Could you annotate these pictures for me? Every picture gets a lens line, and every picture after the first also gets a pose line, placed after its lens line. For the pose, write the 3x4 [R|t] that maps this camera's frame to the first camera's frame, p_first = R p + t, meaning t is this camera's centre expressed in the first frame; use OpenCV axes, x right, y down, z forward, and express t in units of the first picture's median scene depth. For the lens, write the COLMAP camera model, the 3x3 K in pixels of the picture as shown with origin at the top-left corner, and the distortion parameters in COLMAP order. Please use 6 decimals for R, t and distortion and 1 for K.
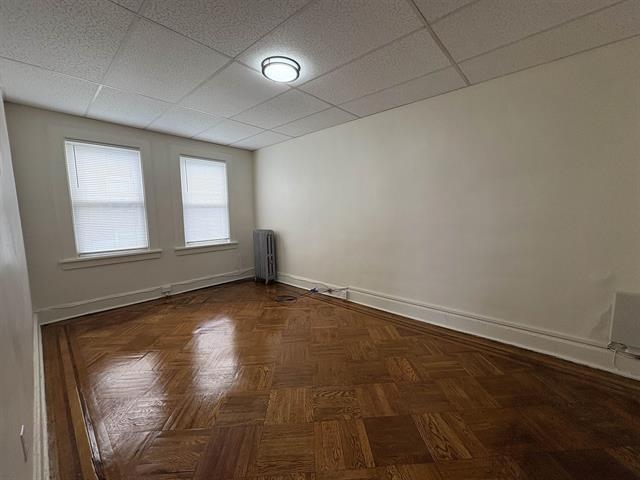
lens RADIAL K [[253.7, 0, 320.0], [0, 253.7, 240.0], [0, 0, 1]] dist [0.000897, 0.000213]
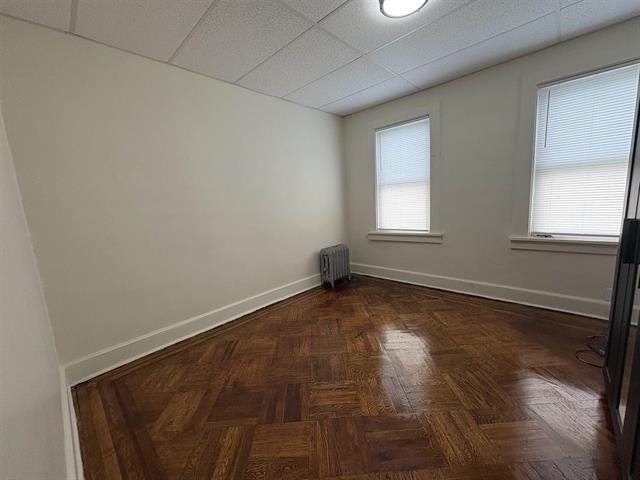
lens RADIAL K [[253.7, 0, 320.0], [0, 253.7, 240.0], [0, 0, 1]] dist [0.000897, 0.000213]
pose [[-0.013268, 0.146572, -0.989111, 0.192610], [-0.065228, 0.986964, 0.147128, -0.036282], [0.997782, 0.066470, -0.003534, 0.586018]]
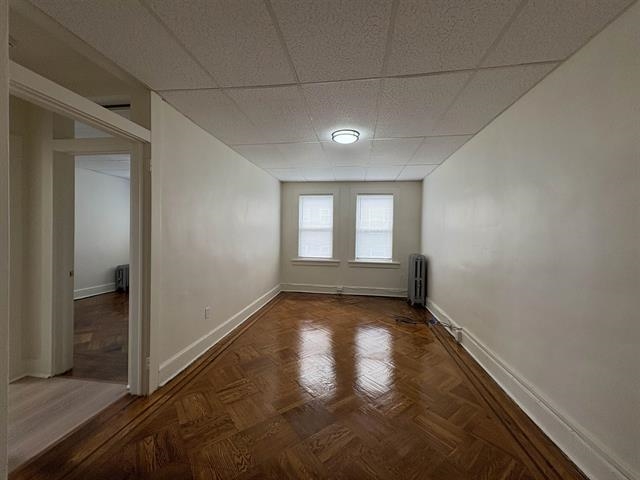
lens RADIAL K [[253.7, 0, 320.0], [0, 253.7, 240.0], [0, 0, 1]] dist [0.000897, 0.000213]
pose [[0.554680, 0.042072, -0.831000, 0.492581], [-0.117351, 0.992694, -0.028072, -0.024624], [0.823747, 0.113090, 0.555564, 0.089573]]
